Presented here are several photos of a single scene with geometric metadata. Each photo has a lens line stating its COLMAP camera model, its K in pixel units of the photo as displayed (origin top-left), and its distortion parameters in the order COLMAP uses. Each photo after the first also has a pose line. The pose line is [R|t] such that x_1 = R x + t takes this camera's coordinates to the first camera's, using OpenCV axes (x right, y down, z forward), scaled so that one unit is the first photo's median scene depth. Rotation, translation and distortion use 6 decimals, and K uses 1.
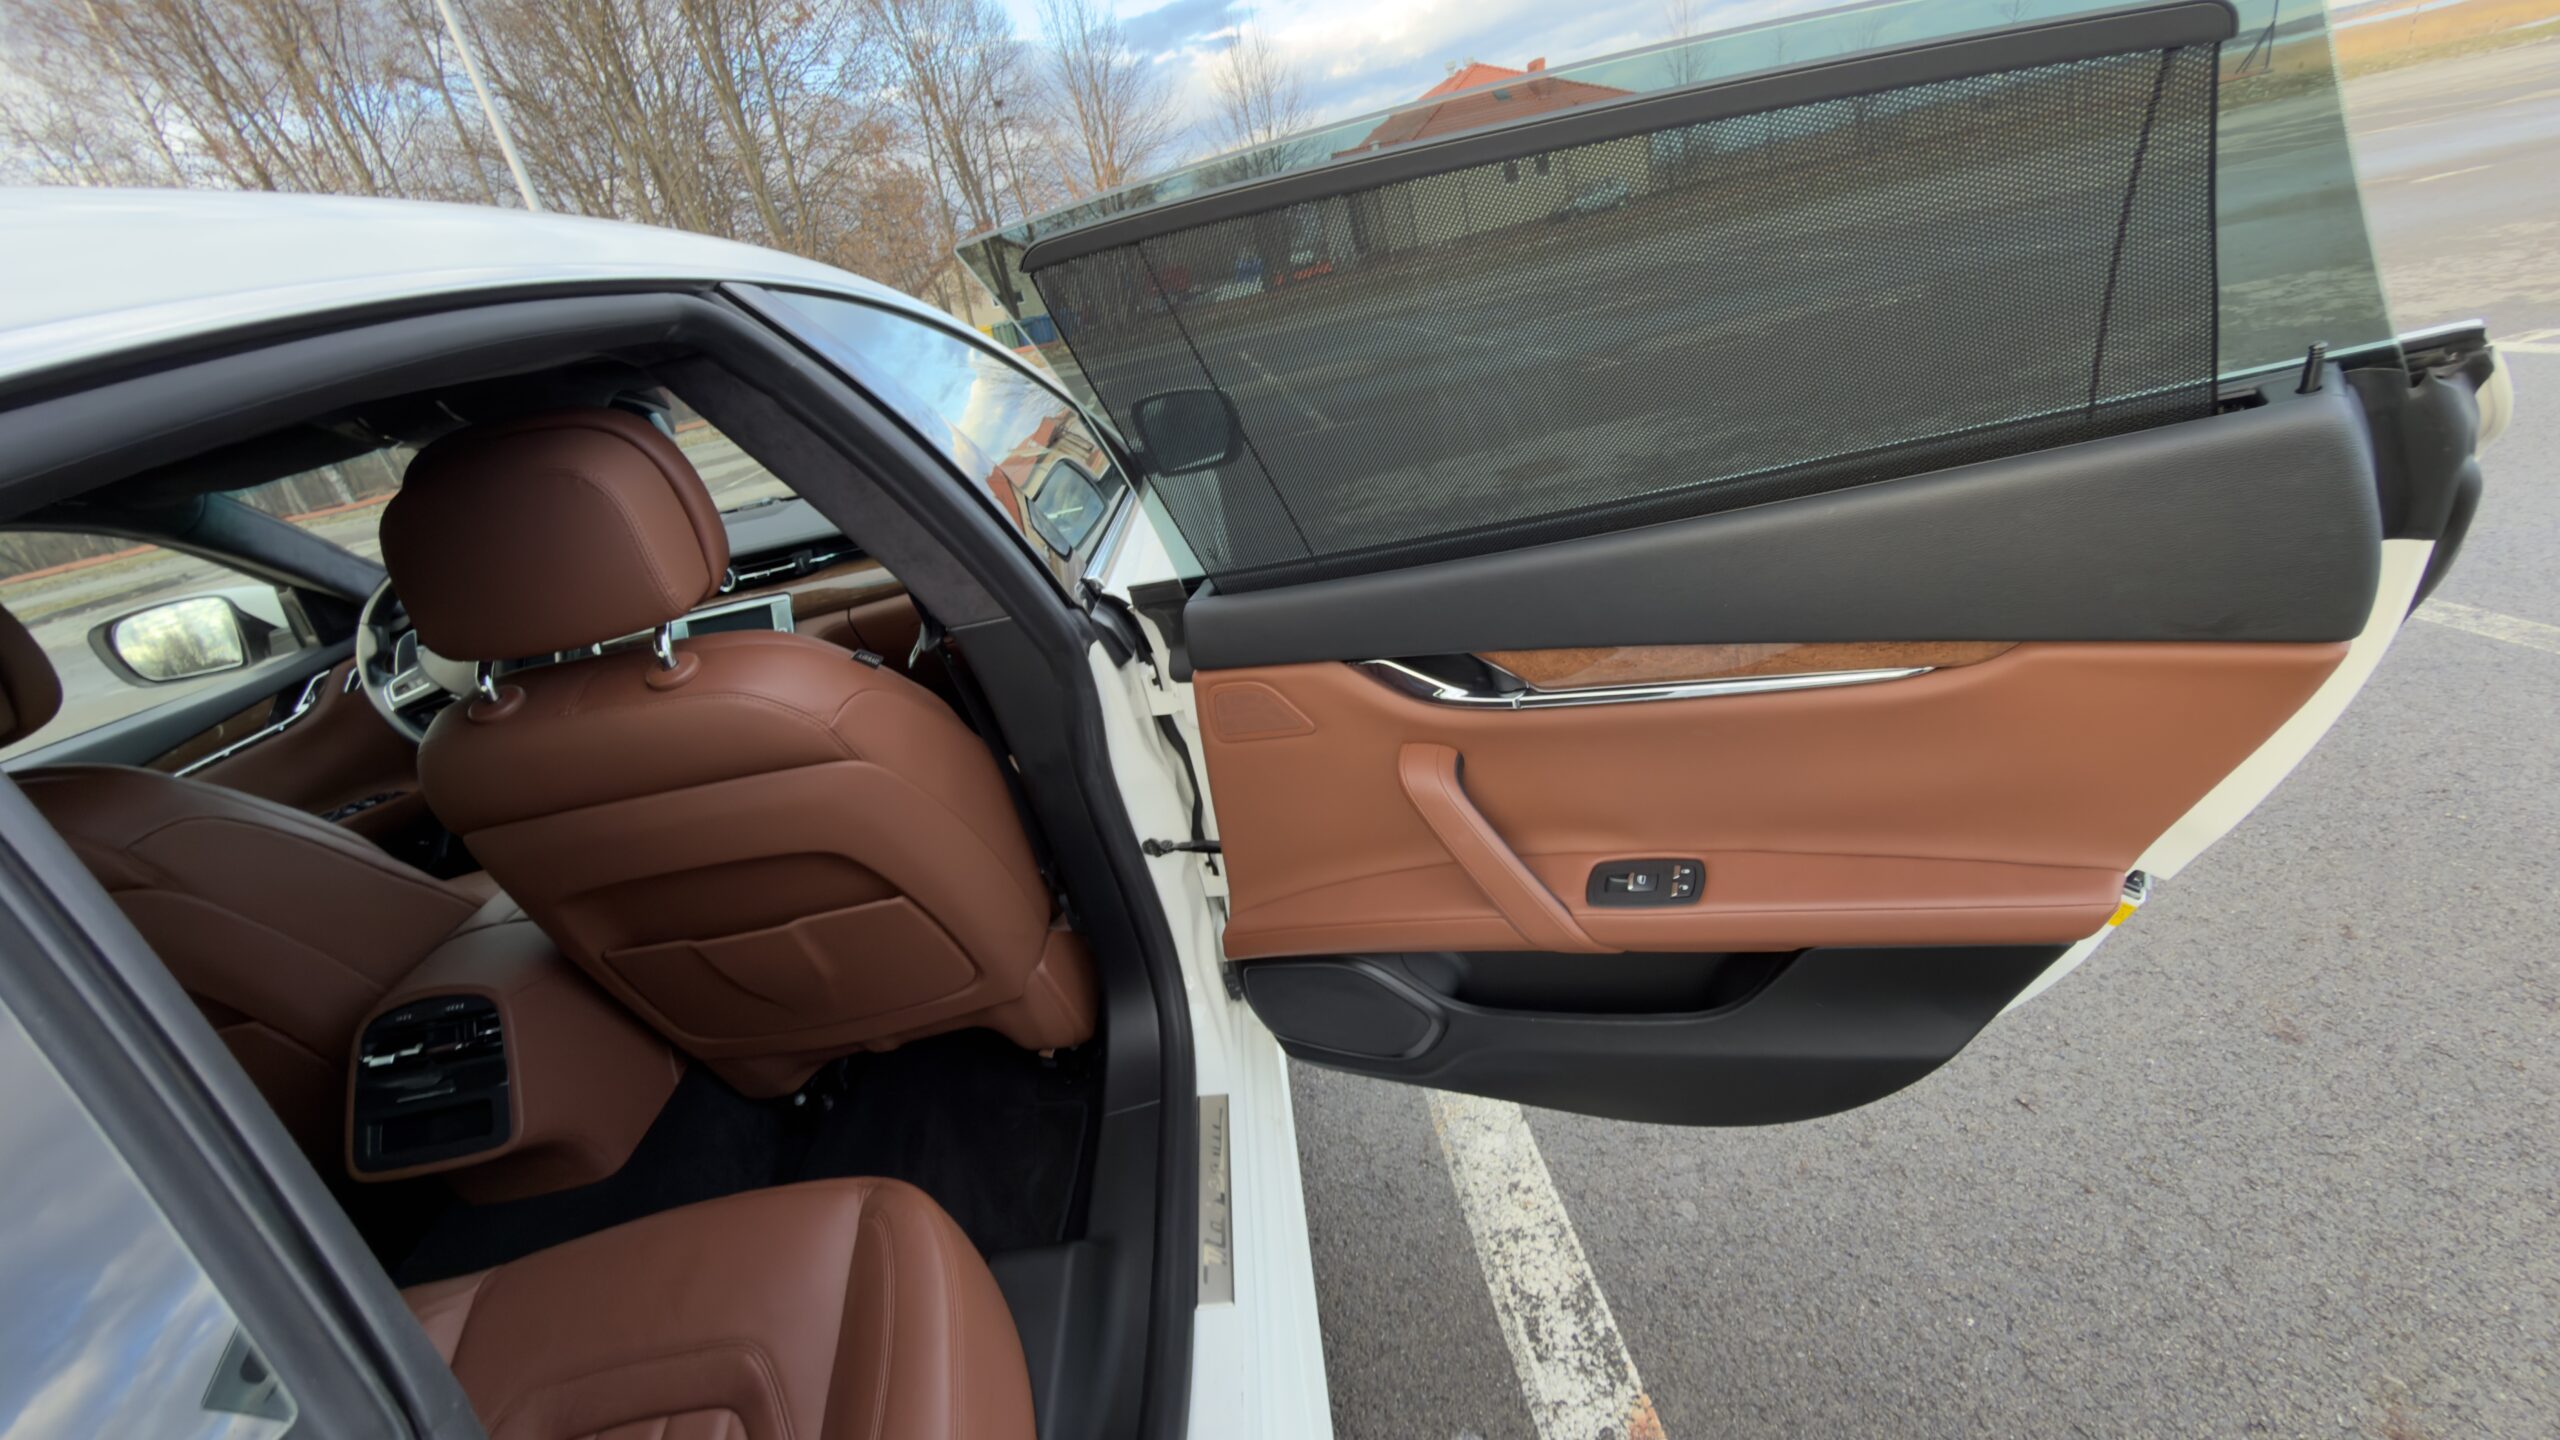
lens RADIAL K [[1020.6, 0, 1289.7], [0, 1020.6, 739.1], [0, 0, 1]] dist [-0.006063, 0.000984]
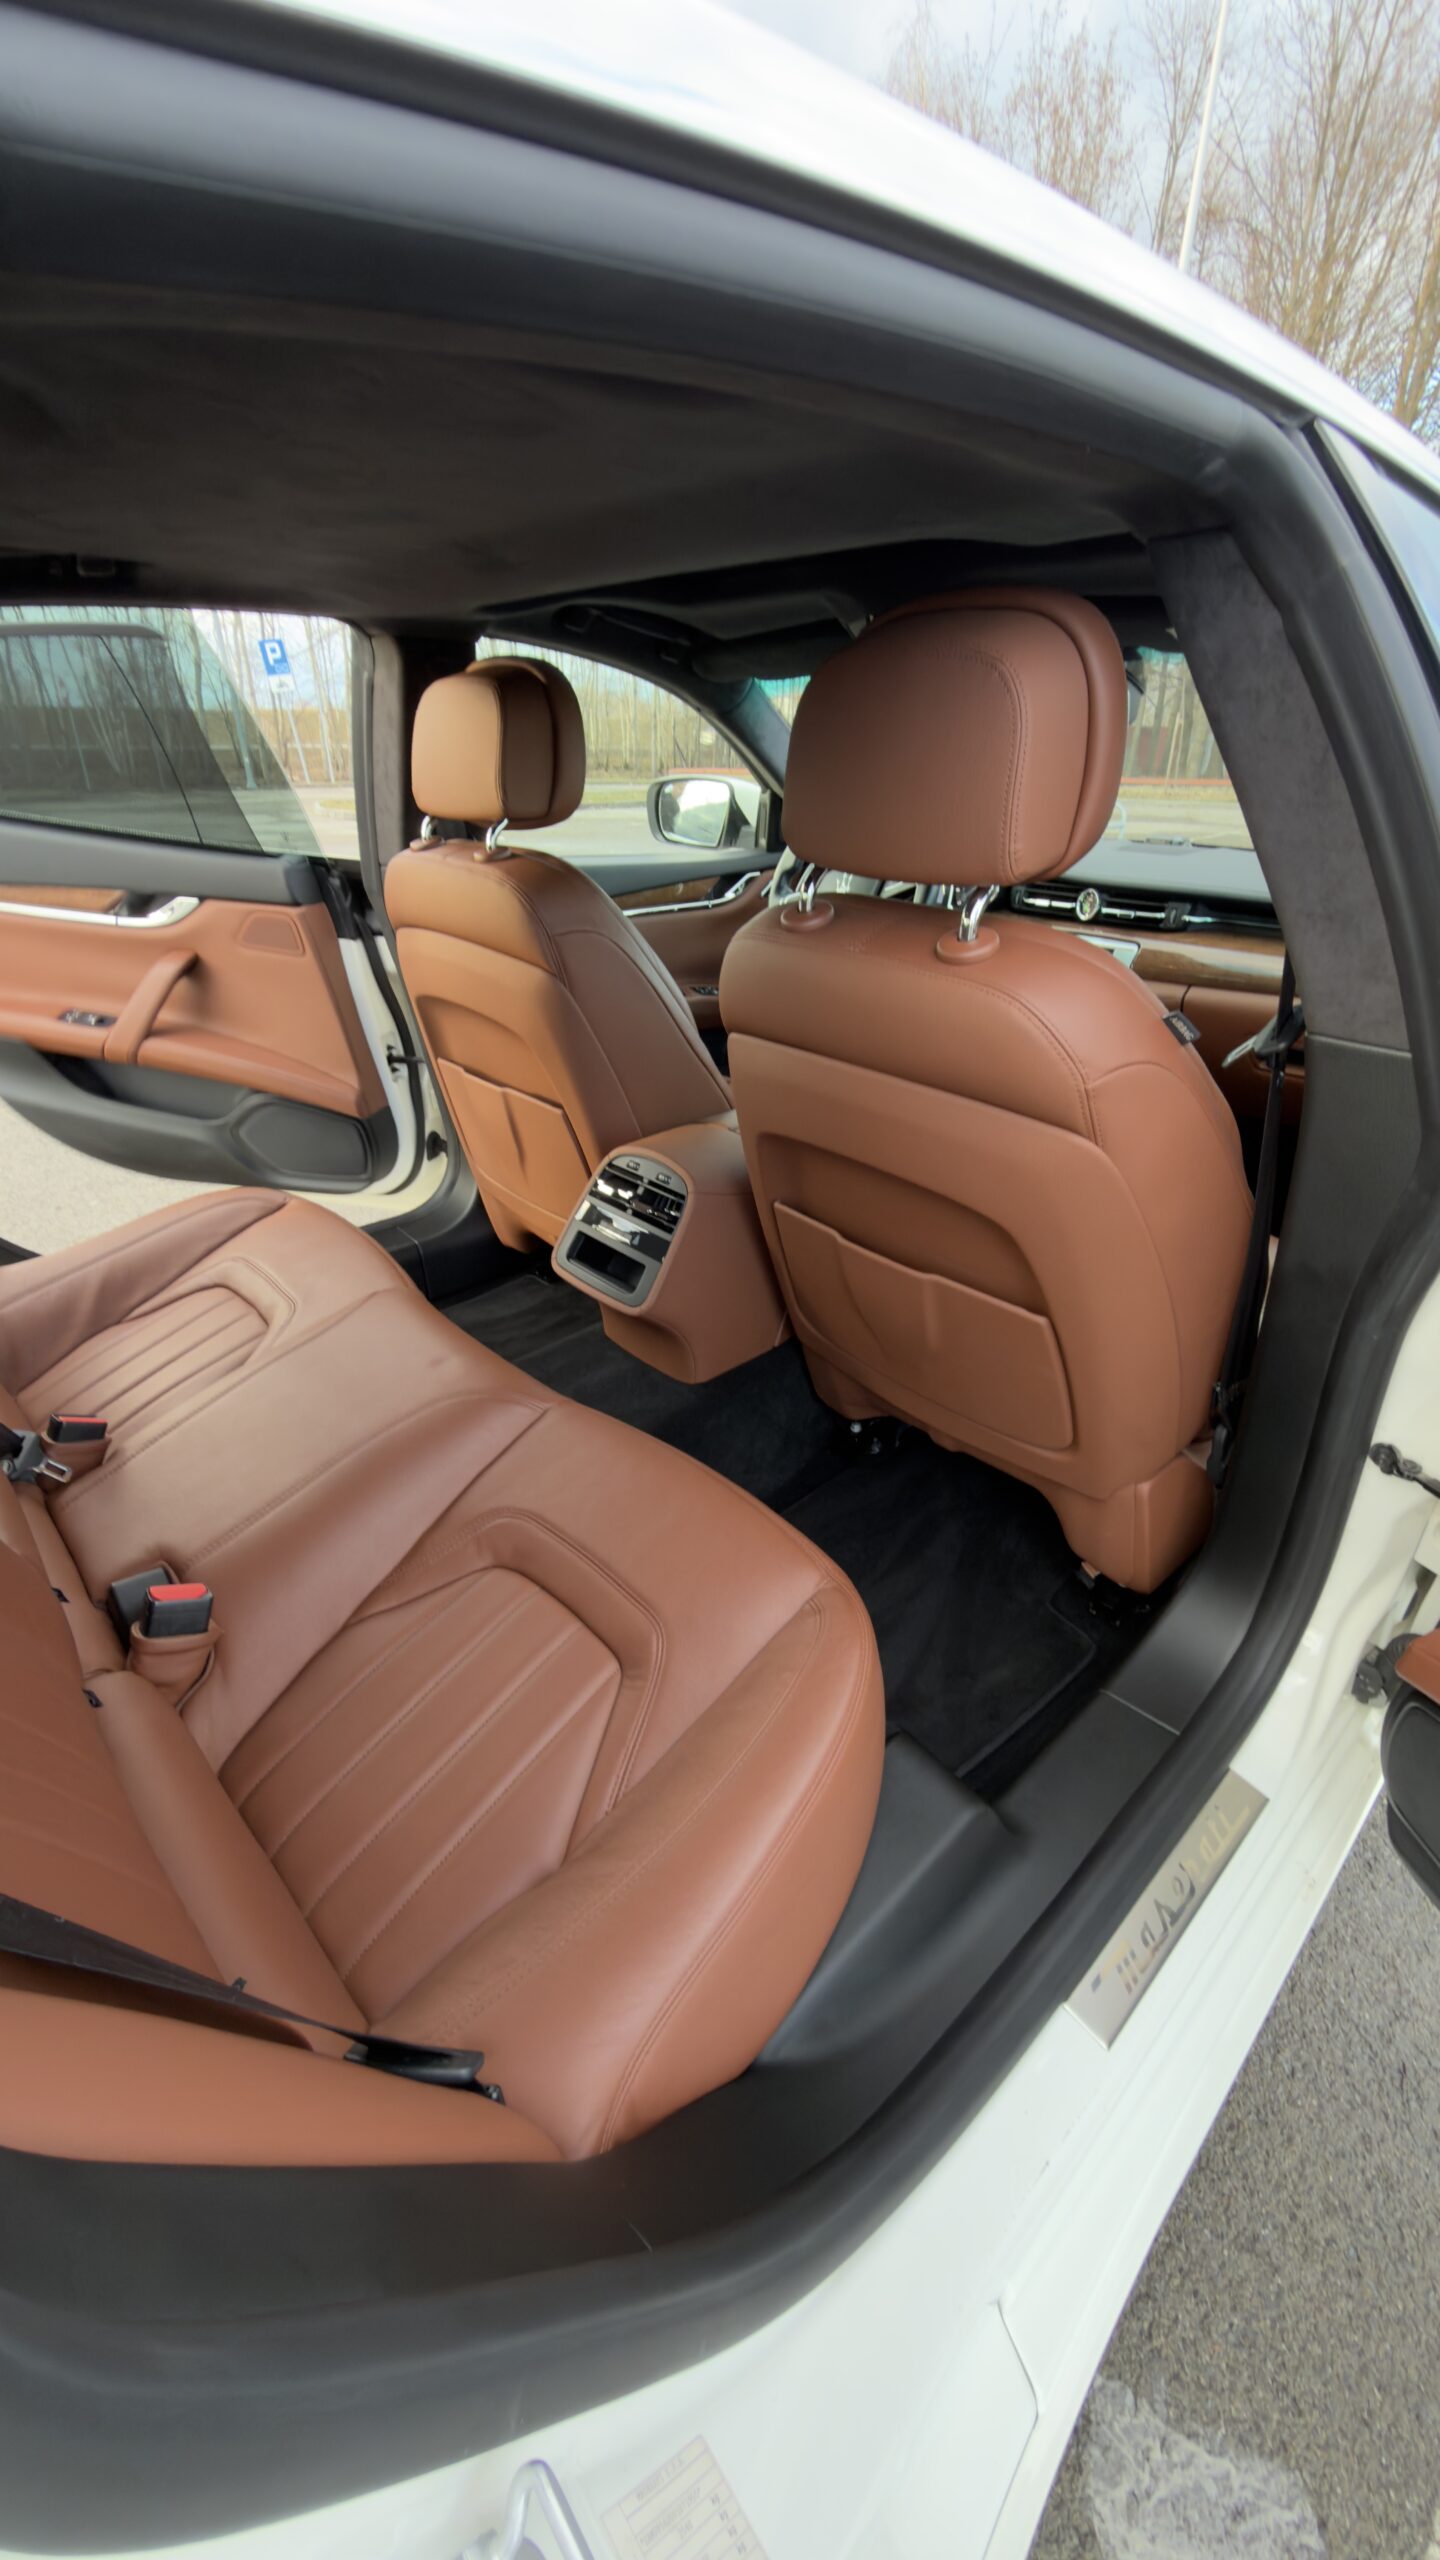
lens RADIAL K [[1020.6, 0, 720.2], [0, 1020.6, 1283.8], [0, 0, 1]] dist [-0.006063, 0.000984]
pose [[0.612962, 0.530508, -0.585524, -0.068398], [-0.448216, 0.843757, 0.295257, 0.007191], [0.650676, 0.081460, 0.754973, 0.186733]]
